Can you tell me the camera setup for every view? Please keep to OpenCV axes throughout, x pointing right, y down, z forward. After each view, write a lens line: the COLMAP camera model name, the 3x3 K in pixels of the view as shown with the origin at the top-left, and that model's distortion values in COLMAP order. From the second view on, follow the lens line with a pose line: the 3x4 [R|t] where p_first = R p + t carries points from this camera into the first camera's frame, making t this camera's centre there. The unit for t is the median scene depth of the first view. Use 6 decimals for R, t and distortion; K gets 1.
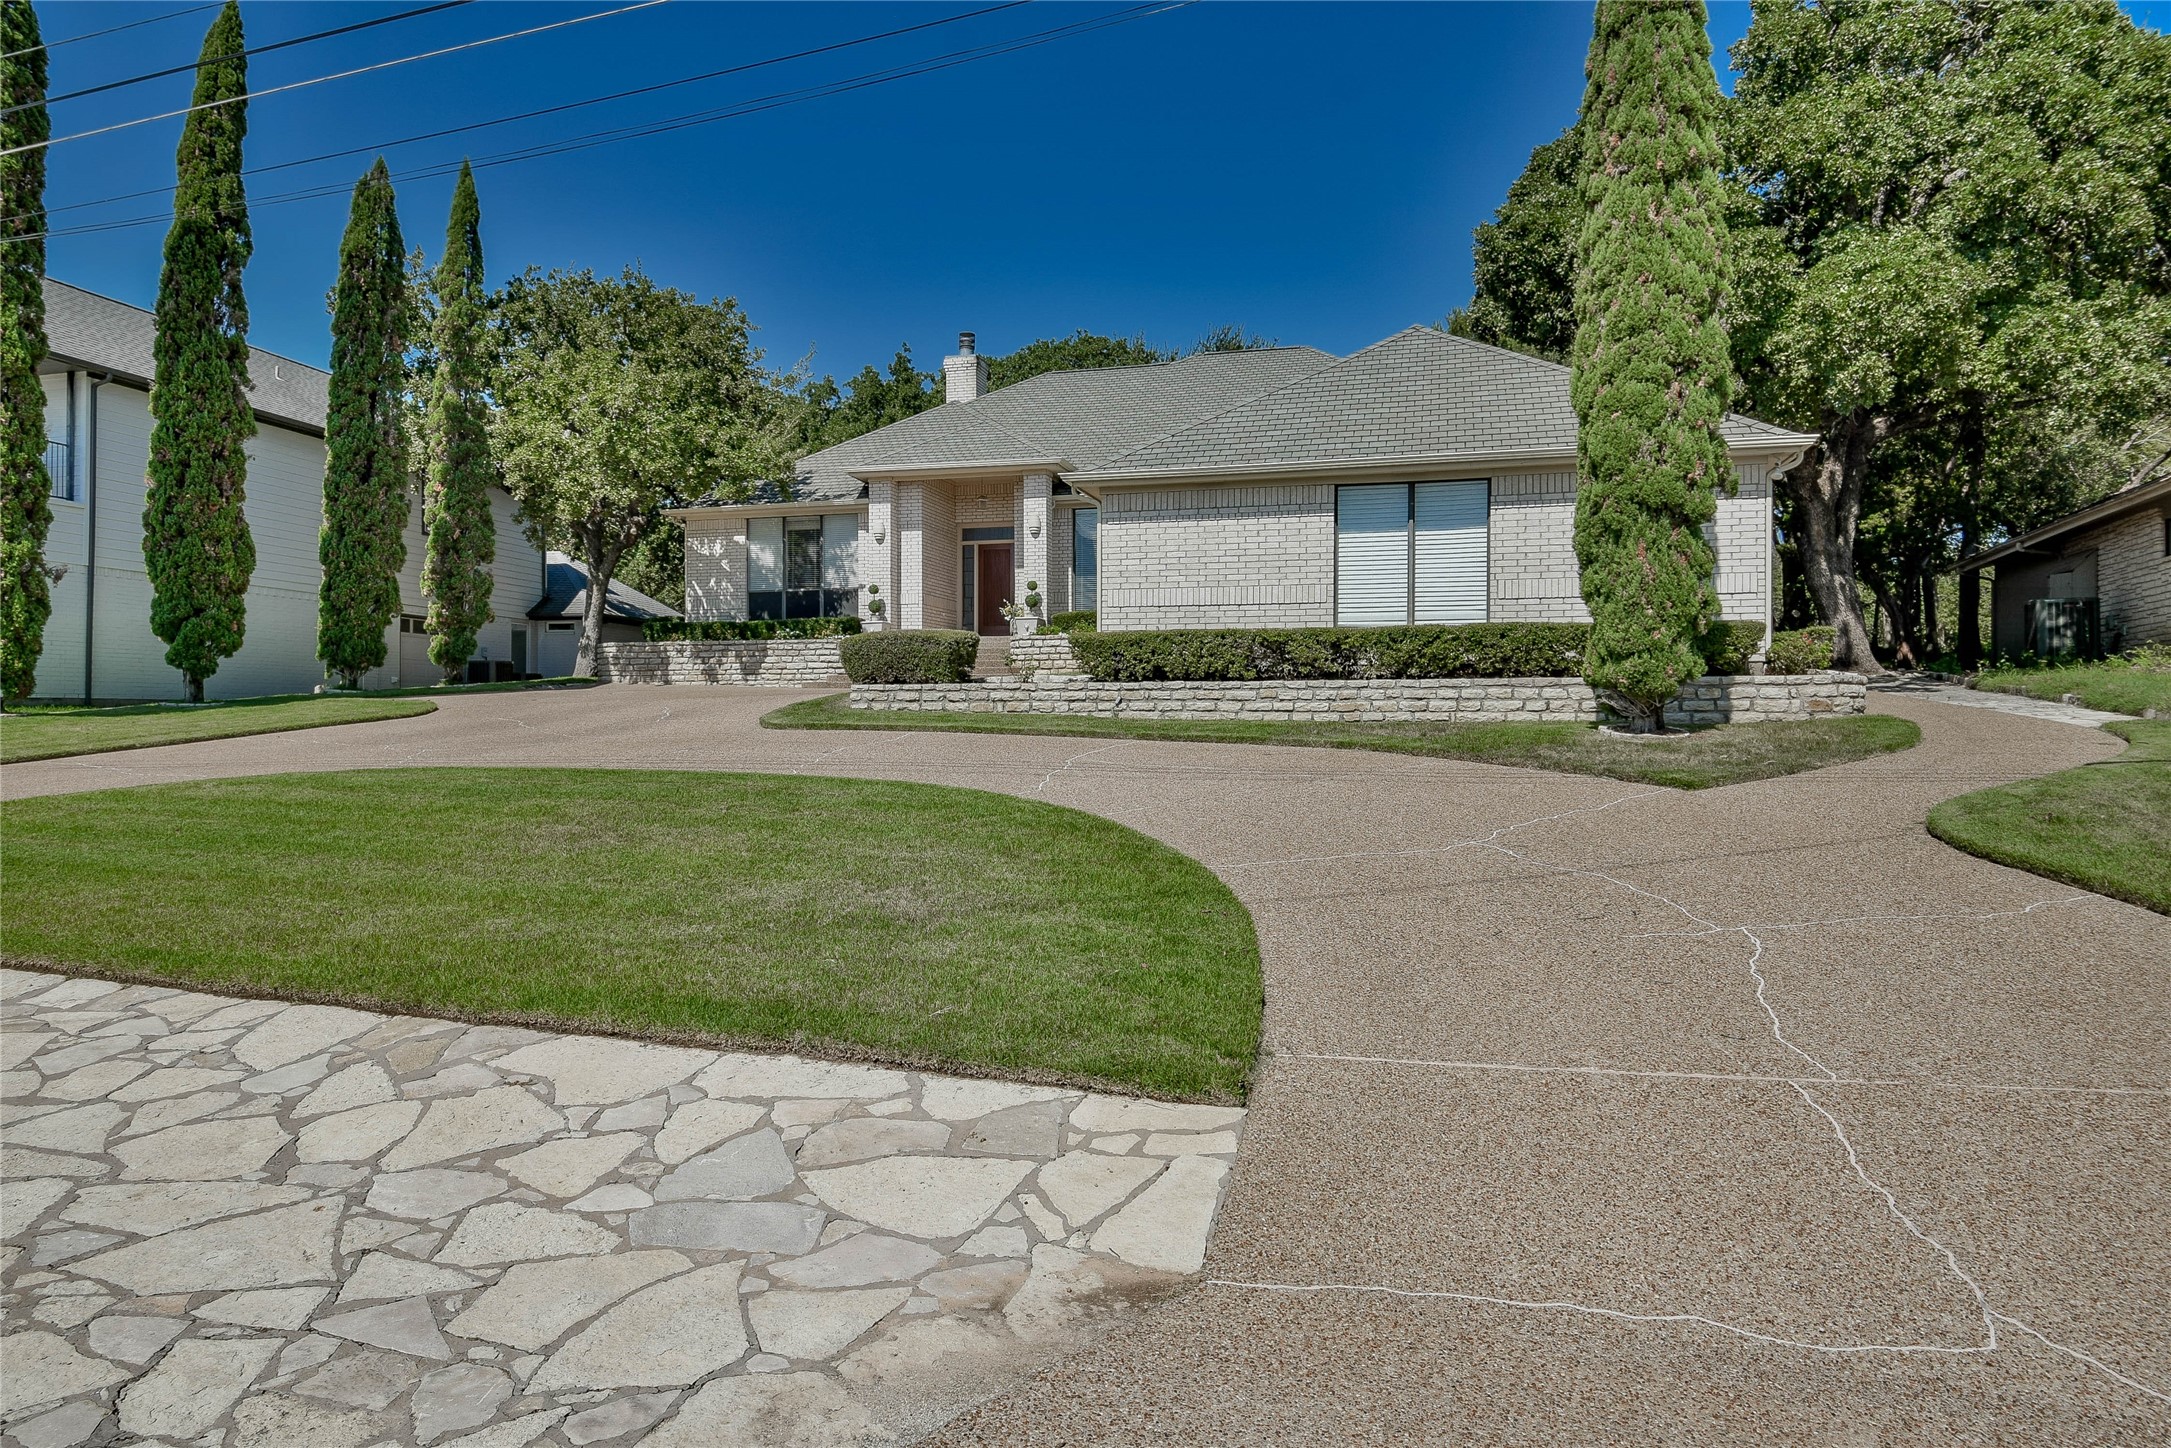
lens RADIAL K [[1329.0, 0, 1084.1], [0, 1329.0, 722.1], [0, 0, 1]] dist [0.055675, 0.001404]
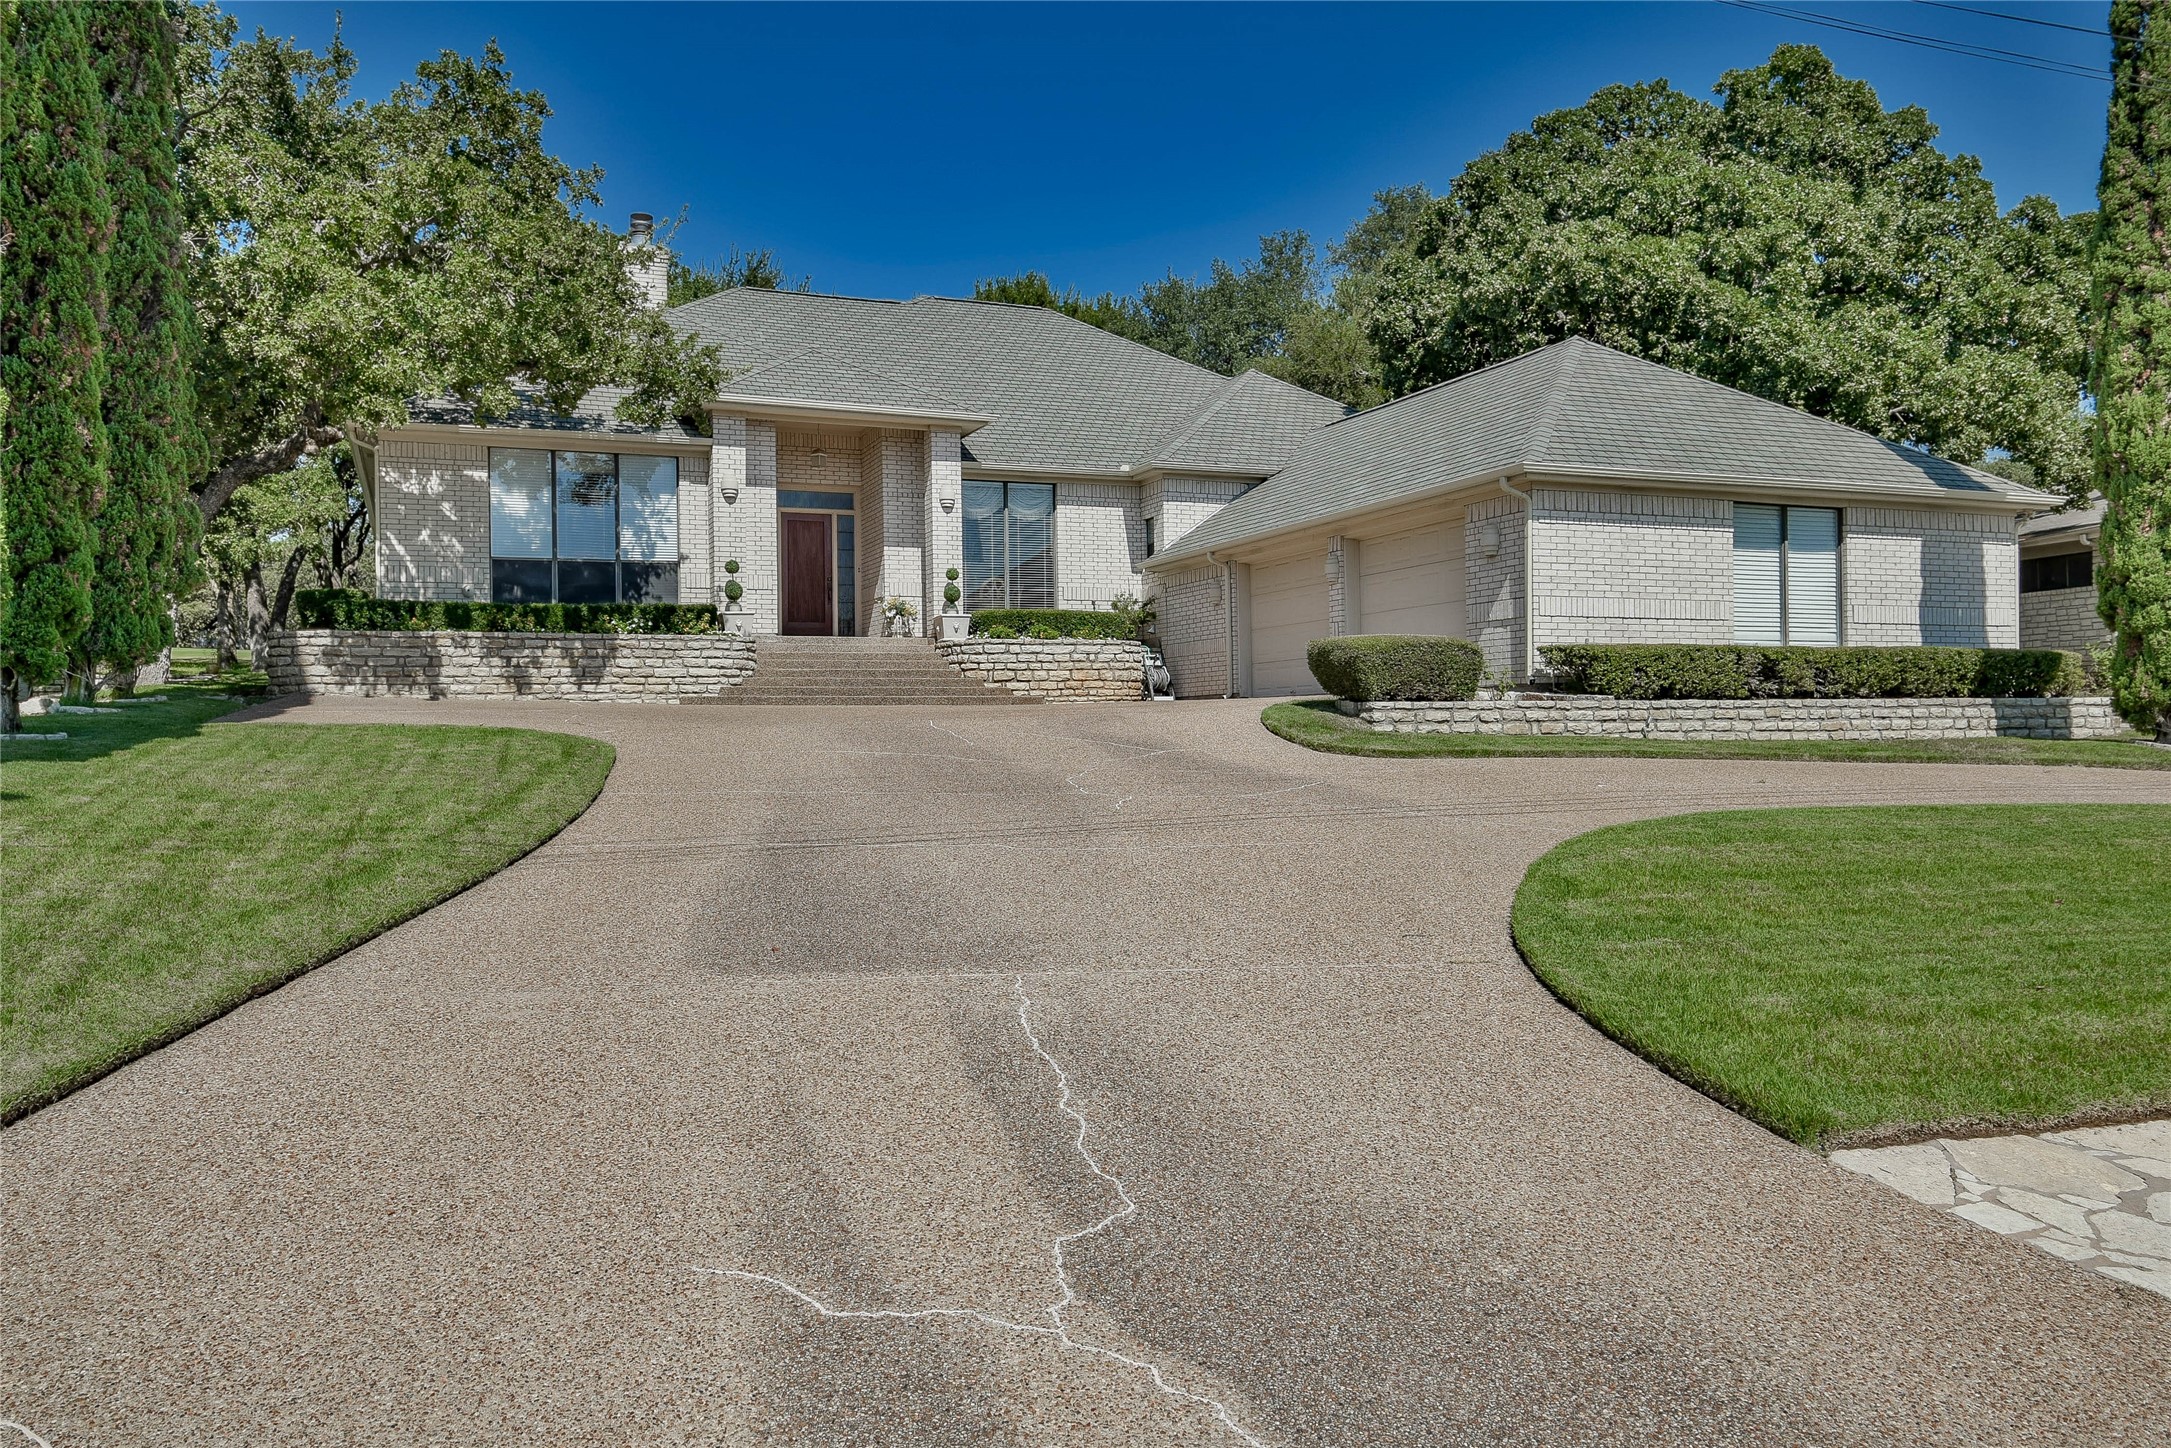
lens RADIAL K [[1555.5, 0, 1083.3], [0, 1555.5, 730.2], [0, 0, 1]] dist [0.081971, -0.001126]
pose [[0.798719, -0.007527, 0.601657, -0.883457], [0.010428, 0.999945, -0.001335, -0.011396], [-0.601614, 0.007340, 0.798753, 0.350781]]
